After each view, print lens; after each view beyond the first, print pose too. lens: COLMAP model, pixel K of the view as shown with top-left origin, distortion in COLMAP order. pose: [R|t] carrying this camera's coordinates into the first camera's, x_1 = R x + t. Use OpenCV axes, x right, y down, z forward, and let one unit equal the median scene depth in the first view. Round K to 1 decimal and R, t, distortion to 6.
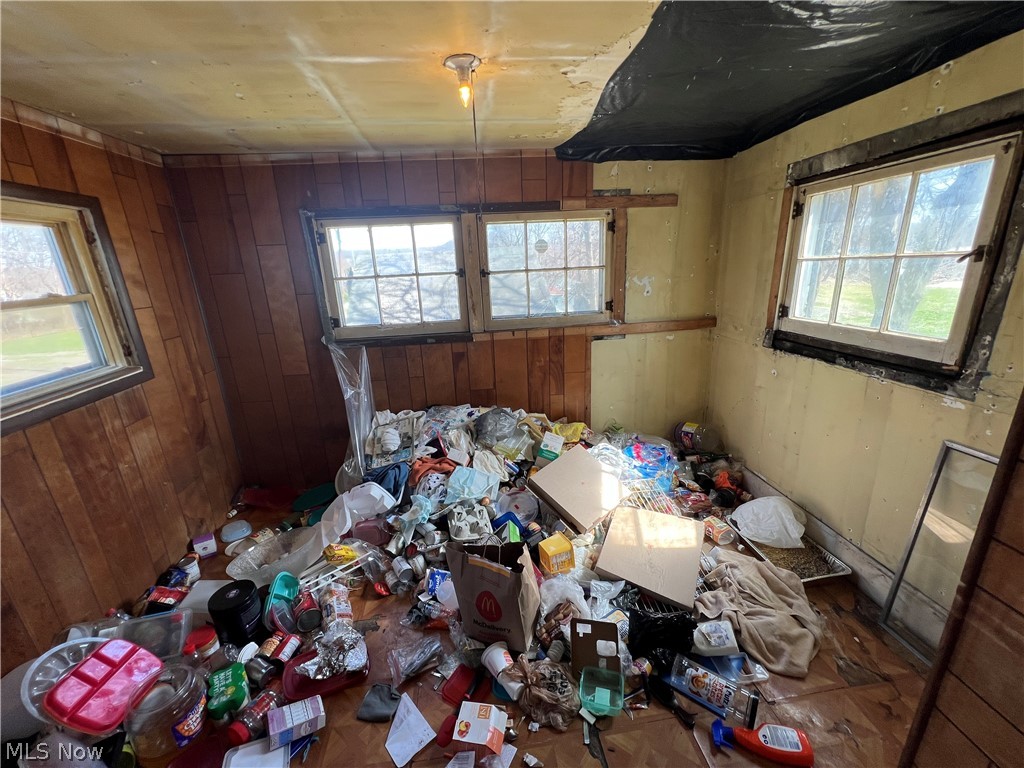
lens RADIAL K [[413.2, 0, 512.6], [0, 413.2, 385.4], [0, 0, 1]] dist [-0.003493, -0.000346]
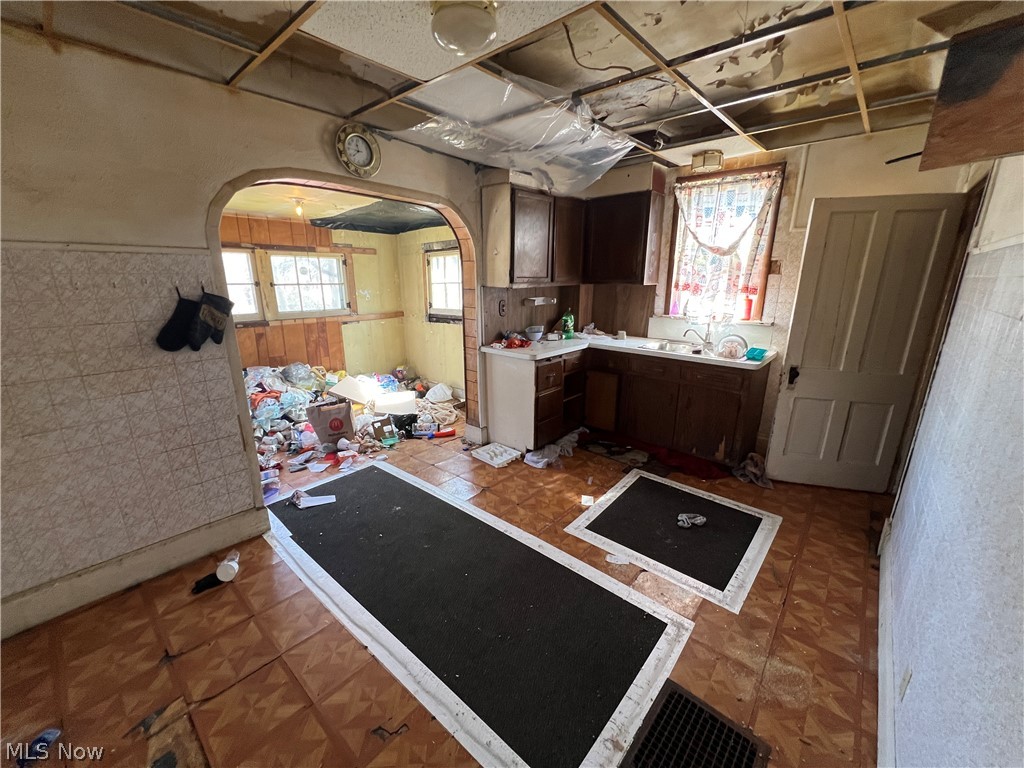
lens RADIAL K [[413.2, 0, 512.2], [0, 413.2, 389.7], [0, 0, 1]] dist [-0.003493, -0.000346]
pose [[0.748469, -0.128350, 0.650631, -0.478702], [0.159911, 0.987073, 0.010763, 0.283079], [-0.643601, 0.095988, 0.759318, -0.848029]]
